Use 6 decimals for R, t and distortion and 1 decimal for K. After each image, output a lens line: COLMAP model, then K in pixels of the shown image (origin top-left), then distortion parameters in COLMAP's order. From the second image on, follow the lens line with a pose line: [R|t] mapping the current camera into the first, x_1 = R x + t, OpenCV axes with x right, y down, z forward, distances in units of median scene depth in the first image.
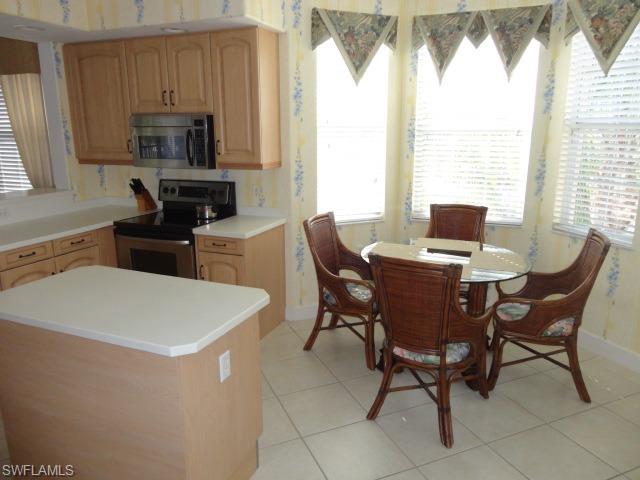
lens RADIAL K [[469.6, 0, 319.1], [0, 469.6, 240.2], [0, 0, 1]] dist [0.005934, -0.002590]
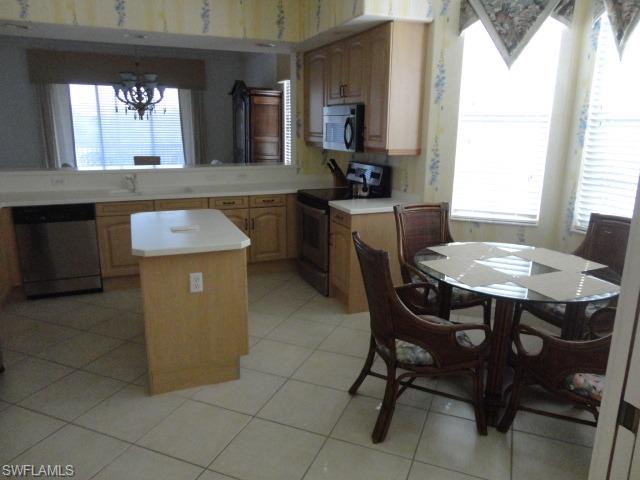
lens RADIAL K [[469.6, 0, 322.8], [0, 469.6, 241.7], [0, 0, 1]] dist [0.005934, -0.002590]
pose [[0.703681, 0.180695, -0.687155, 0.514161], [-0.177320, 0.981181, 0.076429, -0.010658], [0.688034, 0.068065, 0.722479, 0.129563]]
